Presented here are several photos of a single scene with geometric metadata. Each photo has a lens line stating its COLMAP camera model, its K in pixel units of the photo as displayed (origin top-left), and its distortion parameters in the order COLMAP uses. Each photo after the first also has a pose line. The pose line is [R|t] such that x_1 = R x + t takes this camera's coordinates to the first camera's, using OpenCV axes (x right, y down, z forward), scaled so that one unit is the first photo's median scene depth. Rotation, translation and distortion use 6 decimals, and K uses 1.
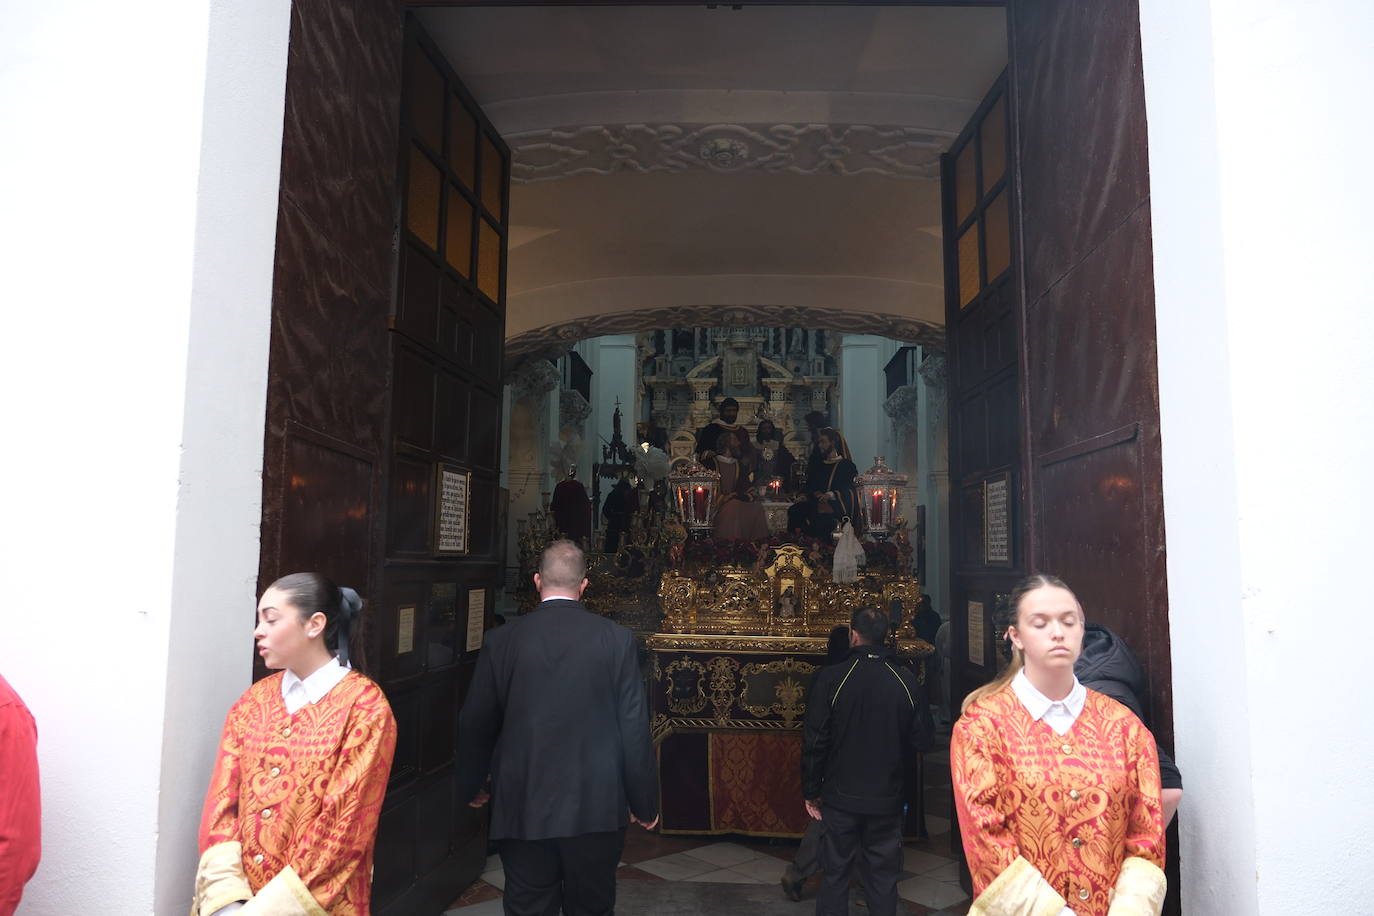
lens RADIAL K [[952.1, 0, 687.0], [0, 952.1, 458.0], [0, 0, 1]] dist [0.003820, 0.005668]
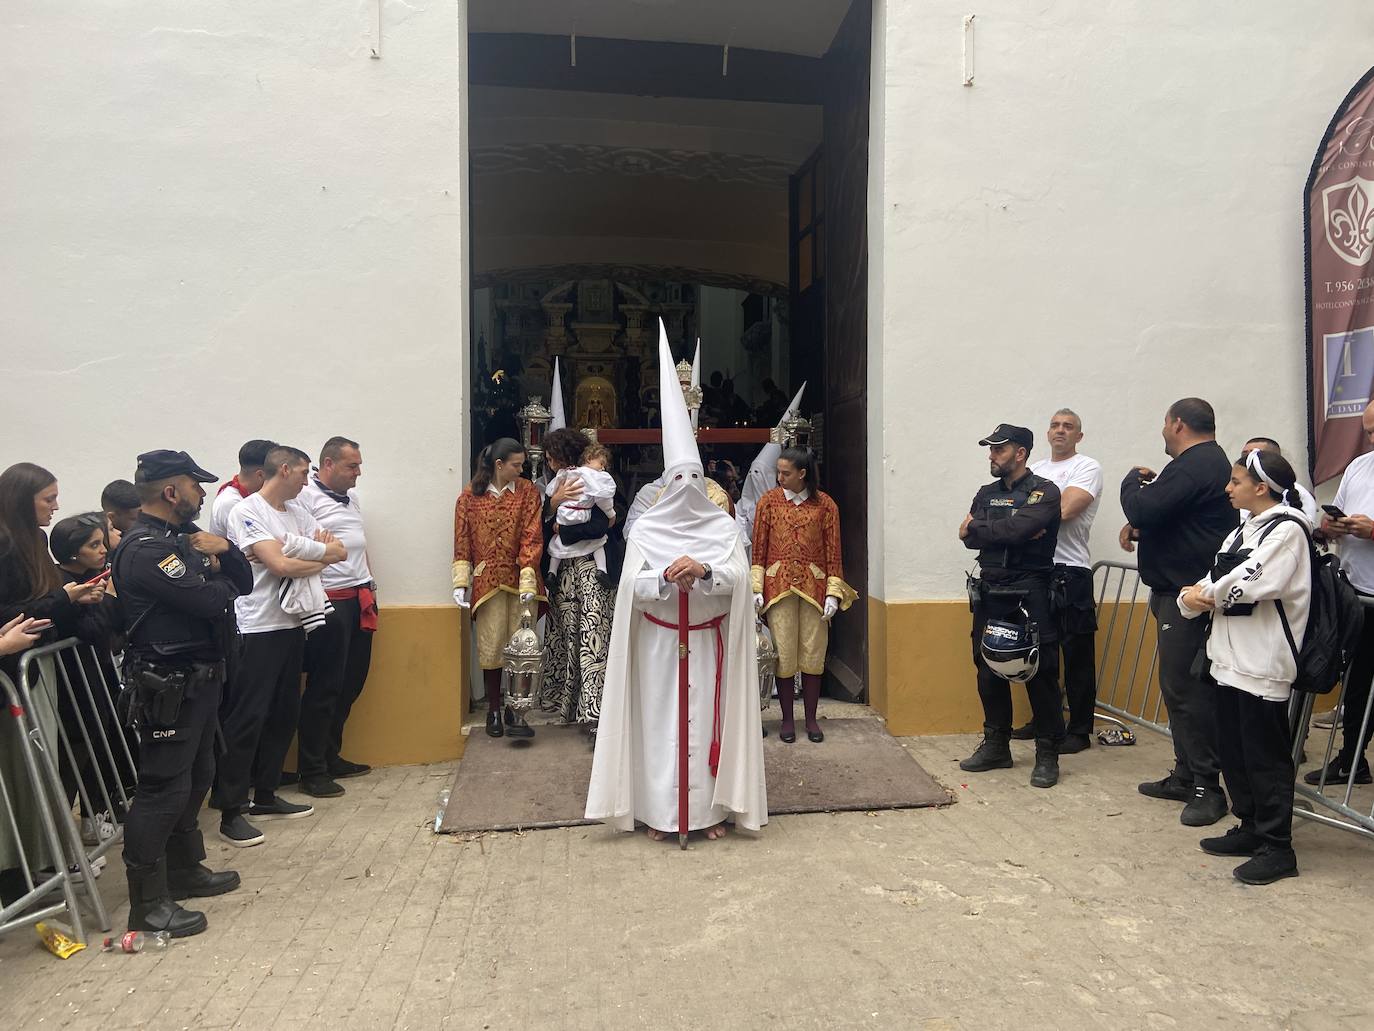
lens RADIAL K [[1162.6, 0, 687.0], [0, 1162.6, 515.5], [0, 0, 1]] dist [0.066056, -0.001826]
pose [[0.986581, -0.012475, 0.162798, -0.050209], [-0.006457, 0.993316, 0.115249, -0.006711], [-0.163147, -0.114754, 0.979905, -0.215064]]
